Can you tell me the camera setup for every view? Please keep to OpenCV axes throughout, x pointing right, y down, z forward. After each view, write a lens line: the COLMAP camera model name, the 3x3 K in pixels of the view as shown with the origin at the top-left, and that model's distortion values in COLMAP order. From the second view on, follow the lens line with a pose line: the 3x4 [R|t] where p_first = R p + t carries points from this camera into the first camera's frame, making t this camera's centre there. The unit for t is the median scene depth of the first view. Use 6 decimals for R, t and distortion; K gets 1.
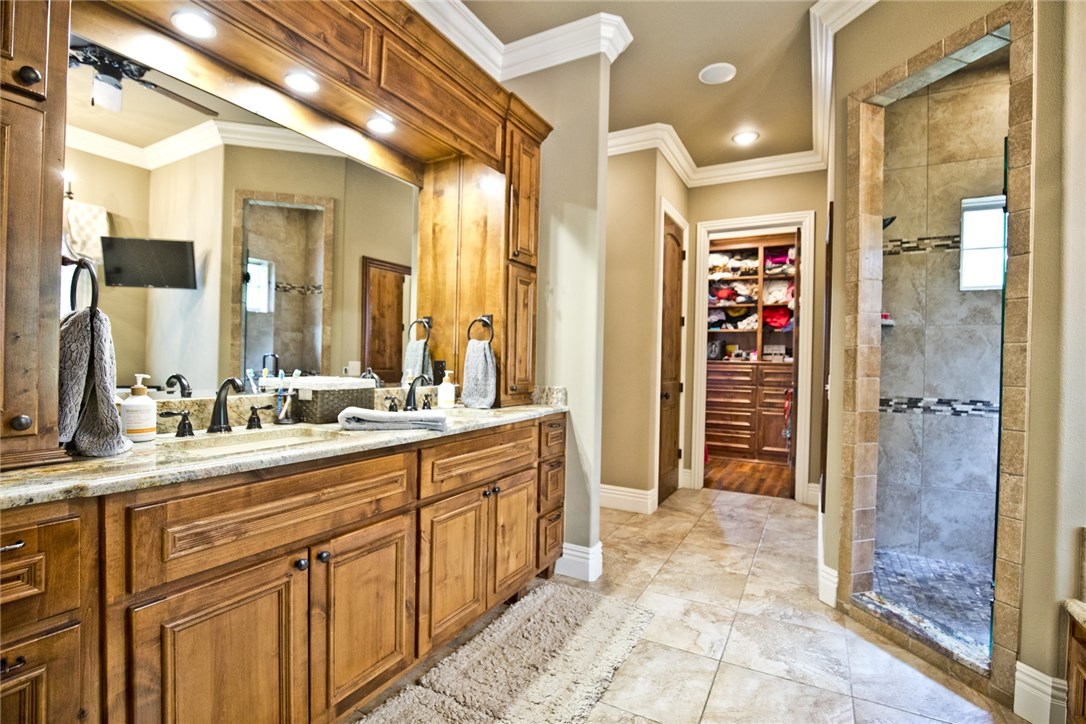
lens RADIAL K [[499.0, 0, 543.9], [0, 499.0, 364.1], [0, 0, 1]] dist [-0.032889, 0.004429]
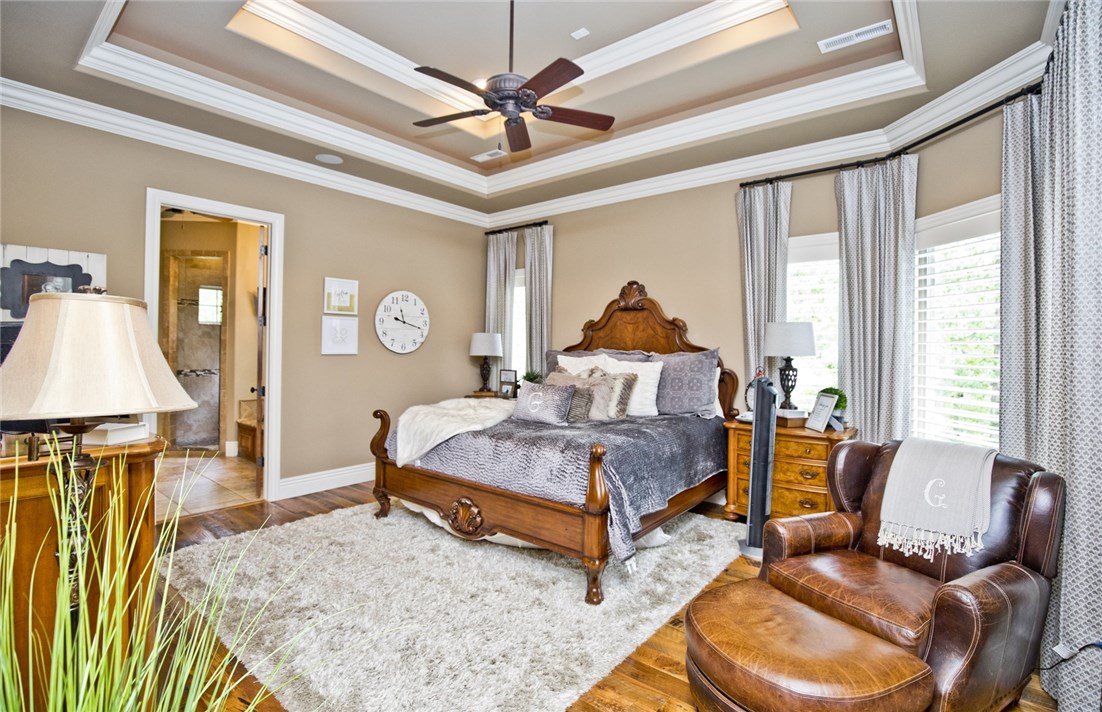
lens RADIAL K [[509.8, 0, 552.6], [0, 509.8, 345.1], [0, 0, 1]] dist [-0.006174, -0.000371]
pose [[0.187801, -0.012349, 0.982129, -1.241761], [-0.001682, 0.999915, 0.012894, -0.081260], [-0.982206, -0.004073, 0.187764, -1.143811]]
